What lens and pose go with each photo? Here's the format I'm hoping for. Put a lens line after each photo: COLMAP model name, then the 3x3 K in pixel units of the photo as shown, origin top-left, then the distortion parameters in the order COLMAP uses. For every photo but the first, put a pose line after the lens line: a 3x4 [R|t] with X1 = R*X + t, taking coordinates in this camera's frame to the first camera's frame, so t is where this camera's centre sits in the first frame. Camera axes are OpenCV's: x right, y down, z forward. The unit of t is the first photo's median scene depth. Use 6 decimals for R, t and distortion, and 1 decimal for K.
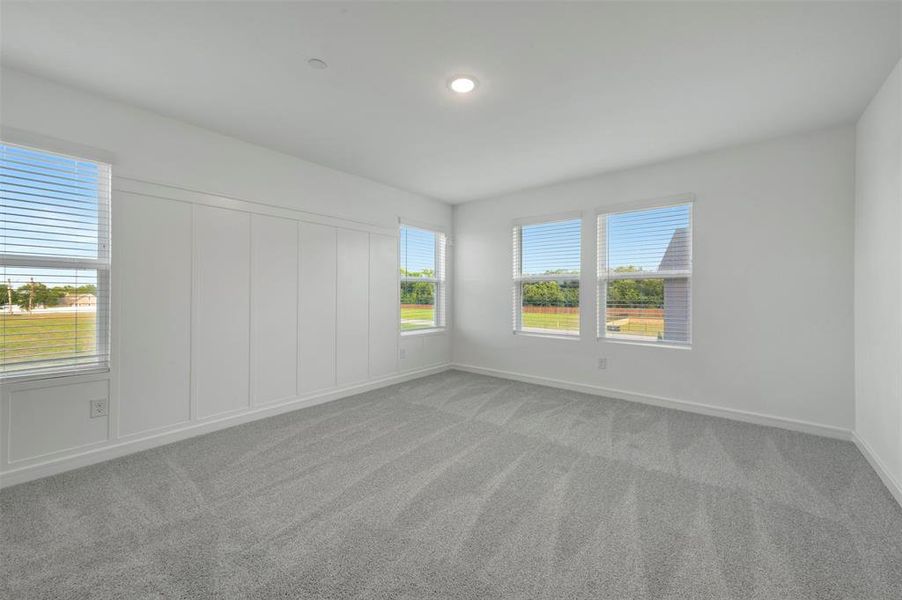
lens RADIAL K [[361.4, 0, 452.5], [0, 361.4, 288.9], [0, 0, 1]] dist [0.003509, -0.000004]
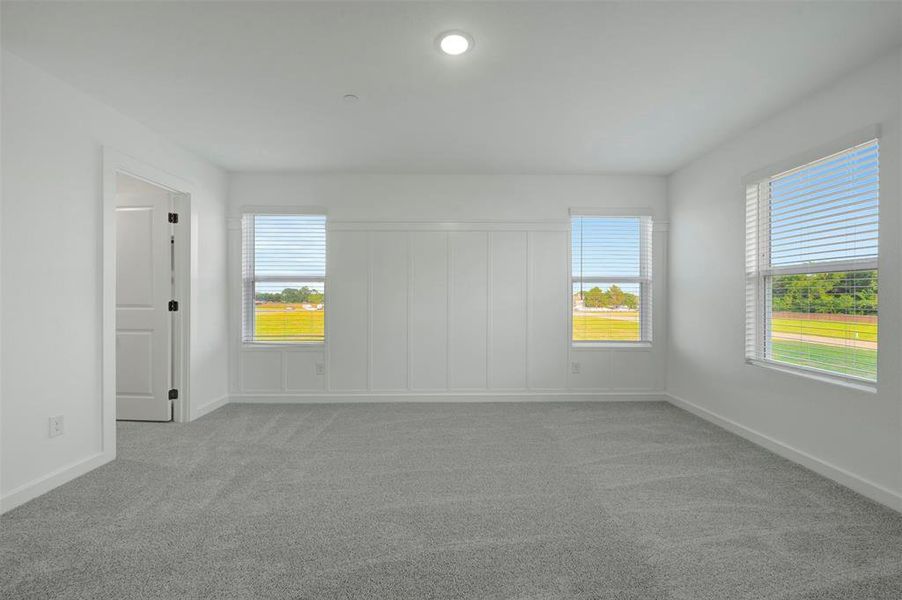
lens RADIAL K [[358.2, 0, 448.8], [0, 358.2, 296.0], [0, 0, 1]] dist [-0.001972, -0.000374]
pose [[0.635103, -0.004834, -0.772413, 0.325317], [0.011031, 0.999935, 0.002812, 0.004642], [0.772349, -0.010306, 0.635115, 0.237342]]
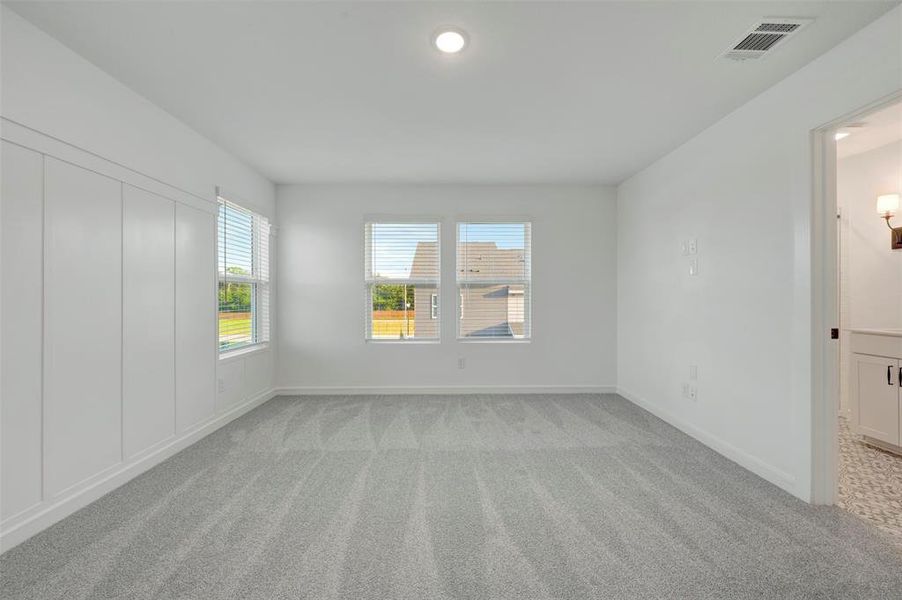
lens RADIAL K [[356.0, 0, 458.9], [0, 356.0, 296.6], [0, 0, 1]] dist [-0.007143, -0.000139]
pose [[0.752652, -0.001683, 0.658417, -0.243406], [-0.005731, 0.999942, 0.009107, 0.000690], [-0.658394, -0.010628, 0.752598, 0.193445]]
